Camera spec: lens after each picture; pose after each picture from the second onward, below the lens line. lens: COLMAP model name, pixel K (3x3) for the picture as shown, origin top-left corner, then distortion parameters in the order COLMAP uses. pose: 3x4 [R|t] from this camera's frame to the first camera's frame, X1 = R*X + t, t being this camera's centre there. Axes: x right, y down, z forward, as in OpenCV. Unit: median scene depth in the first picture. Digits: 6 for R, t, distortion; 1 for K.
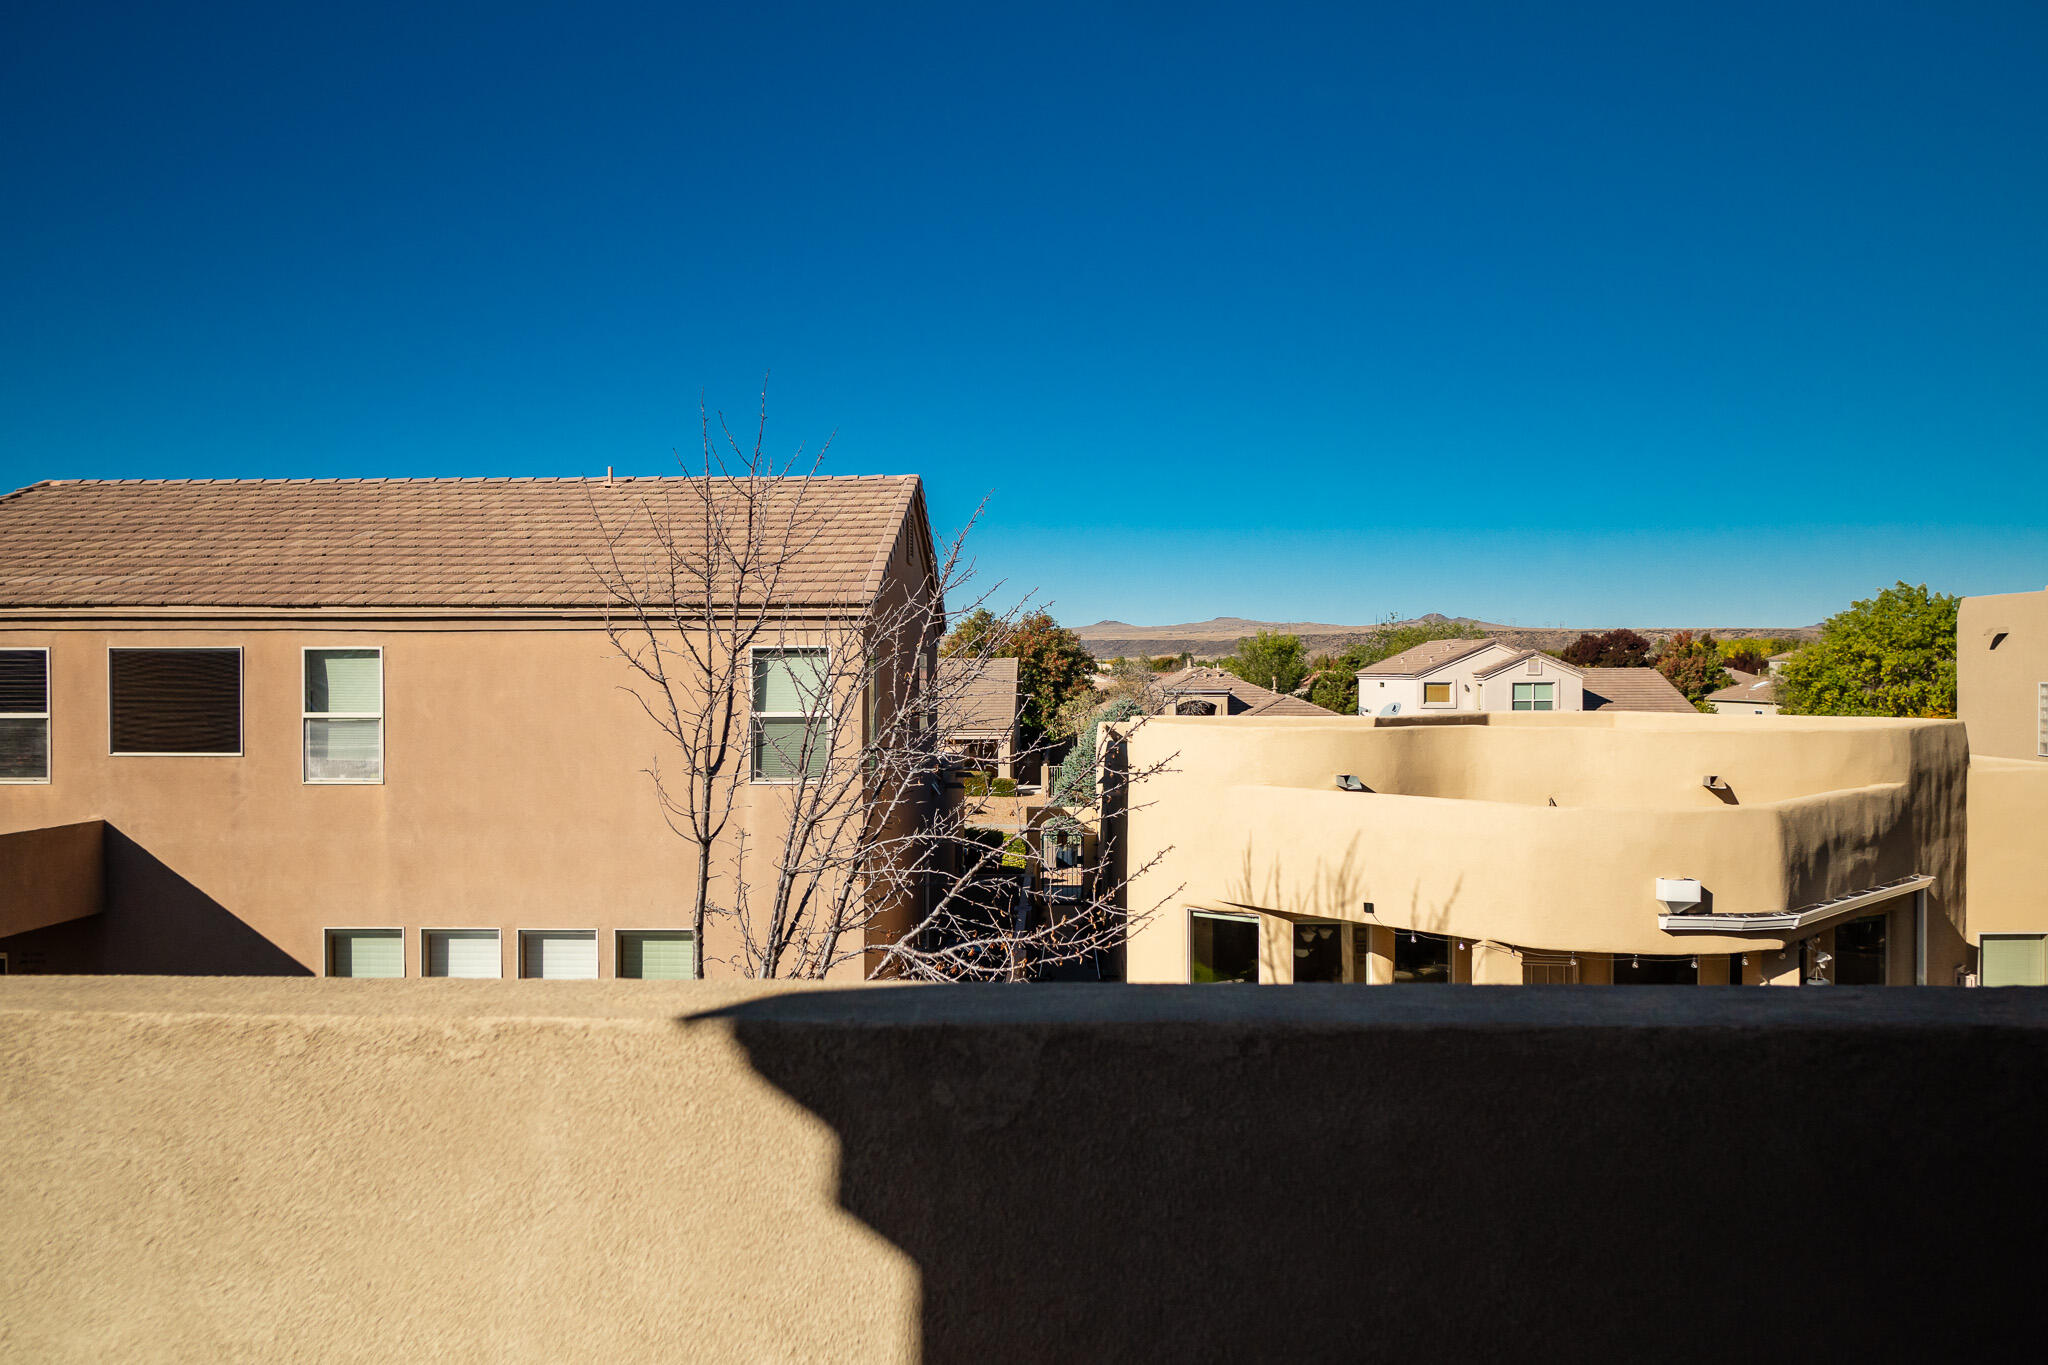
lens RADIAL K [[1411.2, 0, 1022.4], [0, 1411.2, 687.3], [0, 0, 1]] dist [-0.002120, -0.002014]
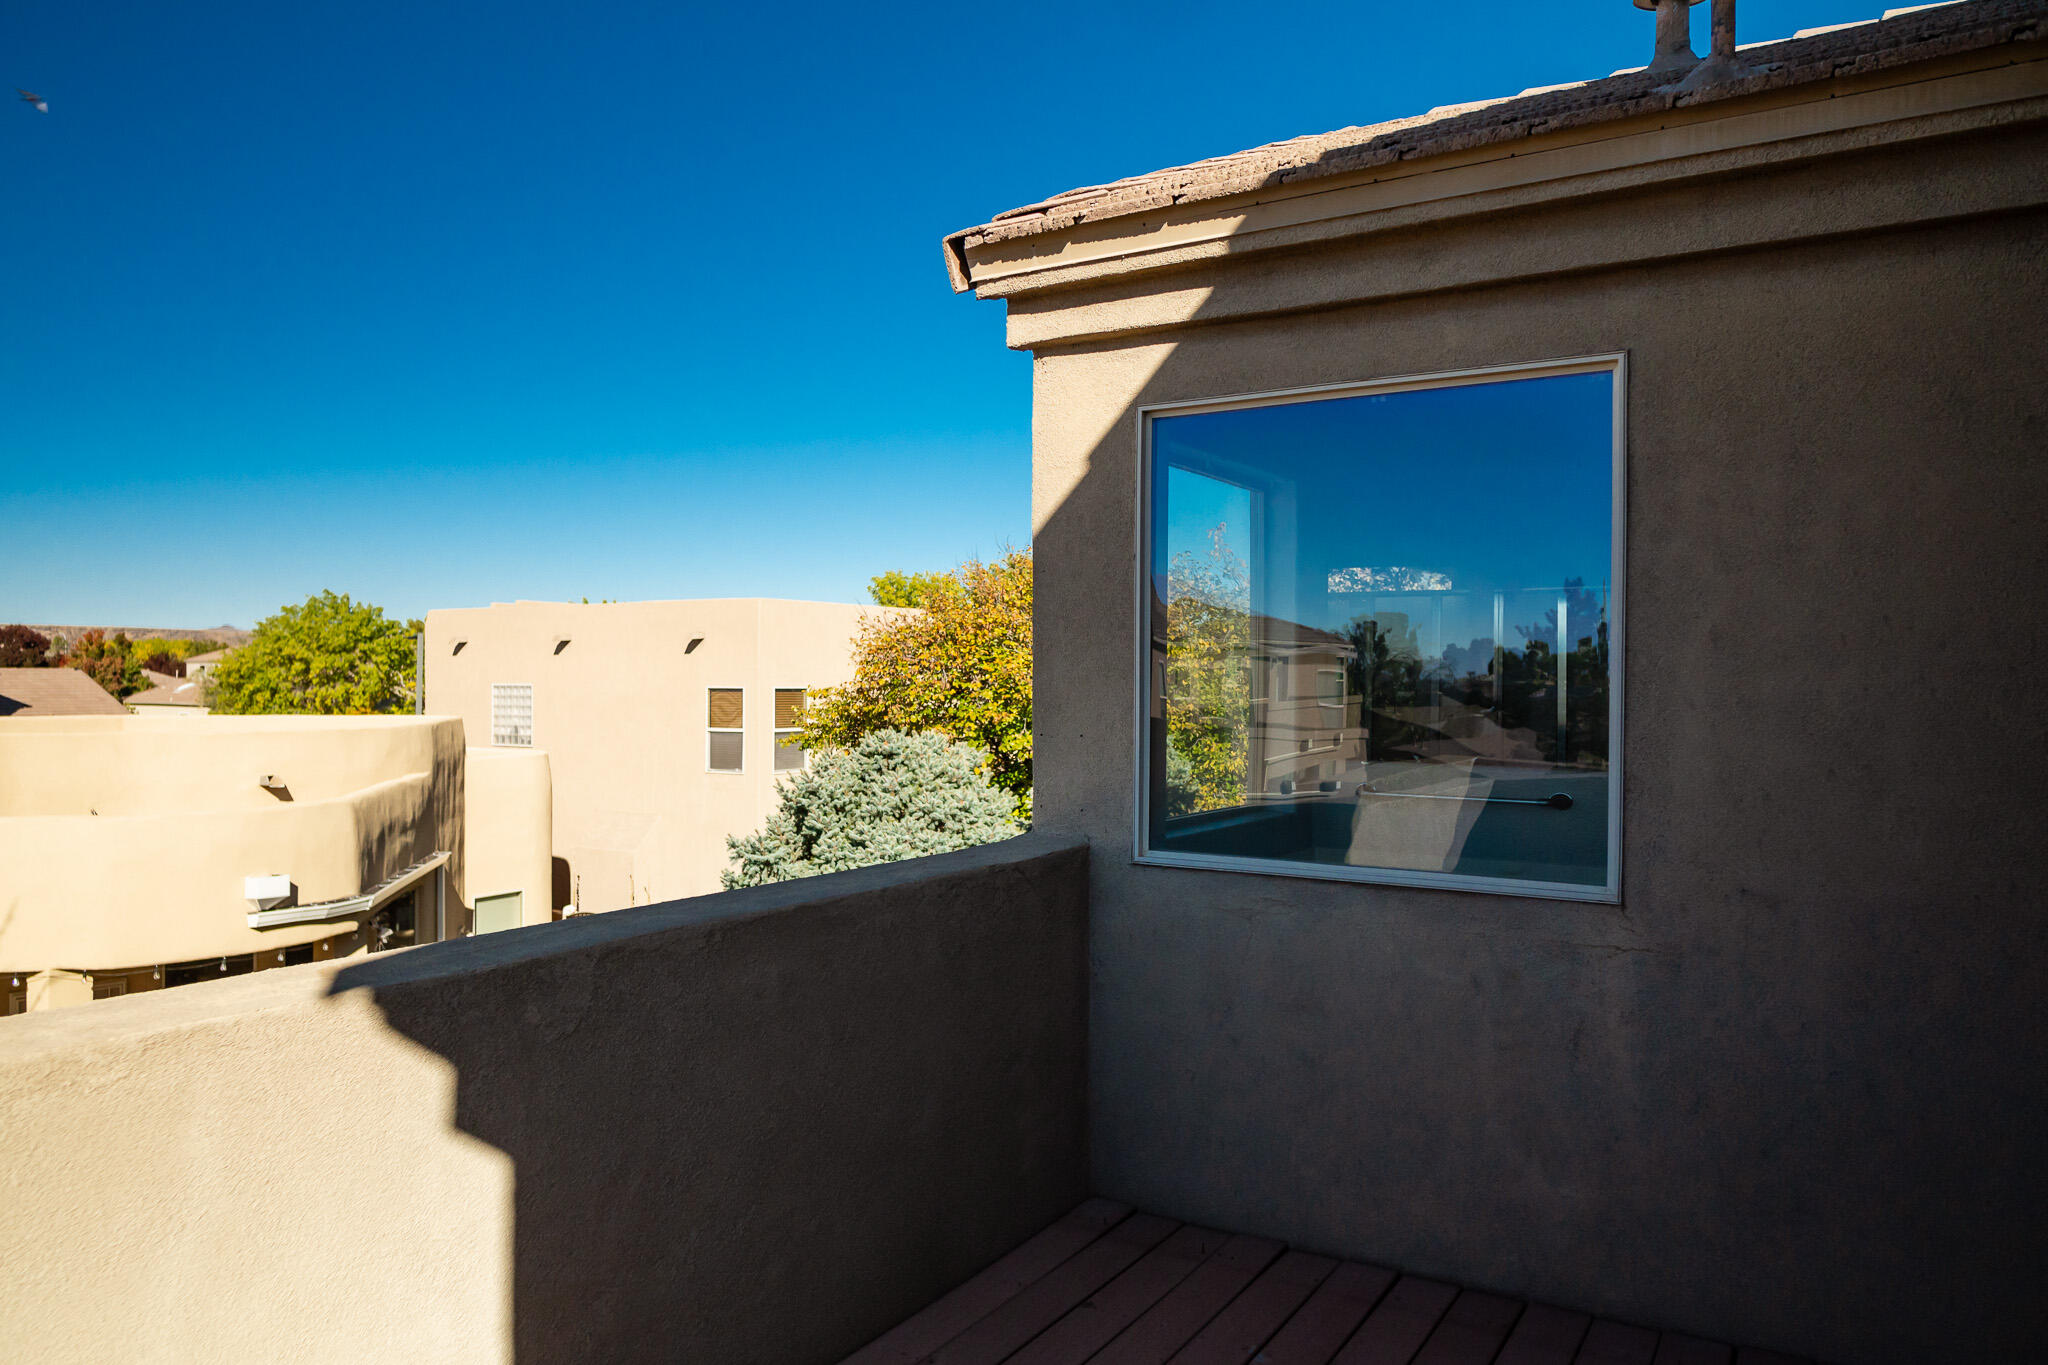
lens RADIAL K [[1411.2, 0, 1029.0], [0, 1411.2, 686.8], [0, 0, 1]] dist [-0.002120, -0.002014]
pose [[0.512577, -0.002438, 0.858638, -0.130699], [0.004028, 0.999992, 0.000435, 0.000332], [-0.858632, 0.003236, 0.512582, -0.000876]]
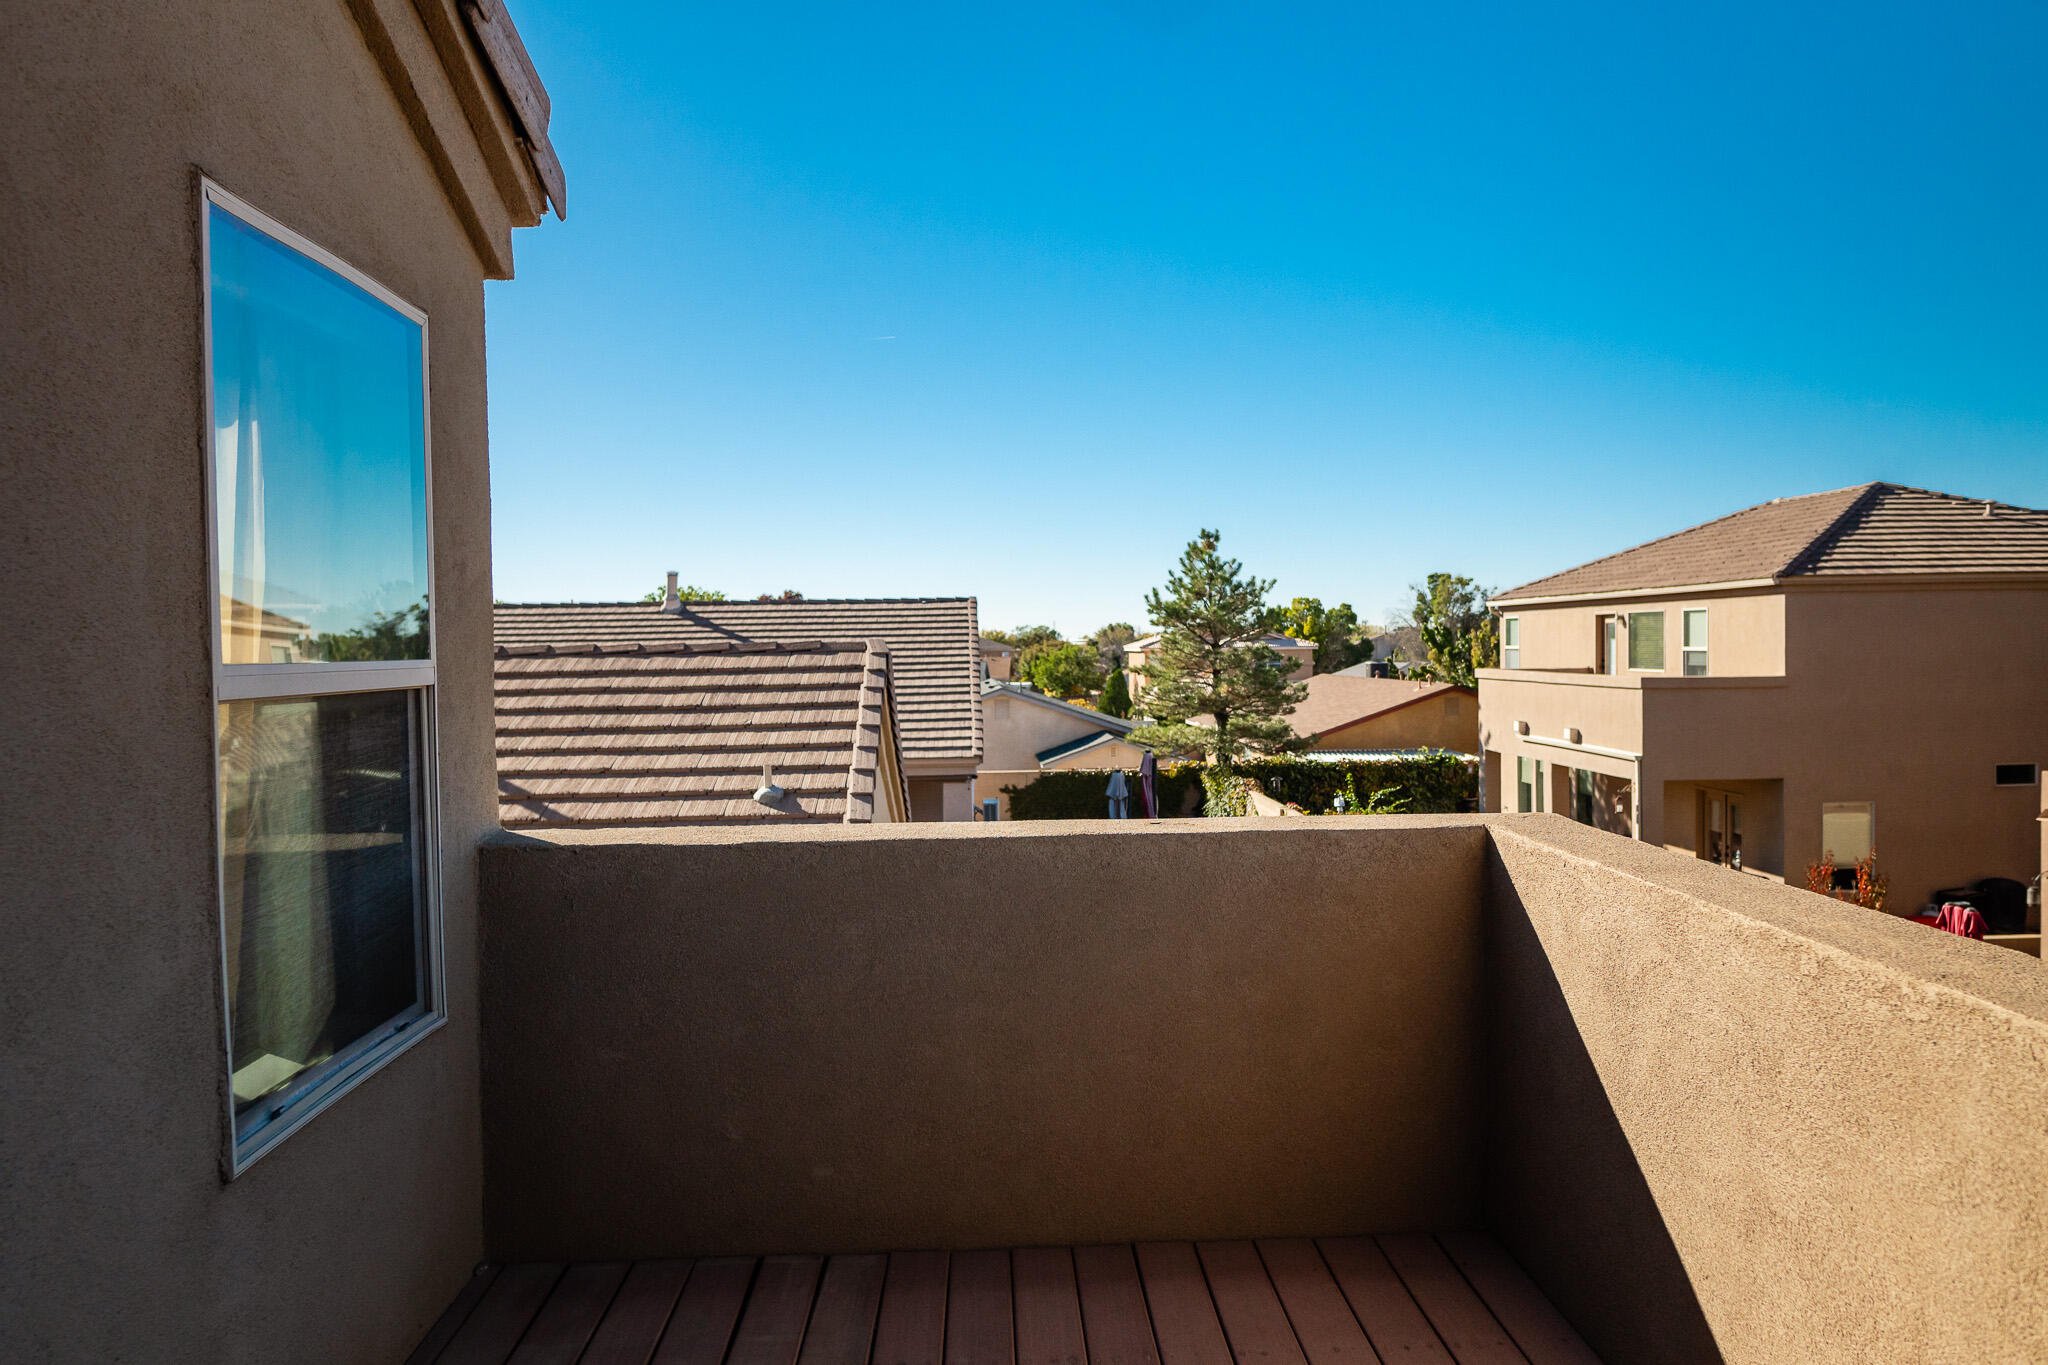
lens RADIAL K [[1411.2, 0, 1023.3], [0, 1411.2, 674.3], [0, 0, 1]] dist [-0.002120, -0.002014]
pose [[0.068872, 0.022059, -0.997382, 0.080353], [-0.005030, 0.999750, 0.021764, 0.000306], [0.997613, 0.003517, 0.068966, 0.045014]]
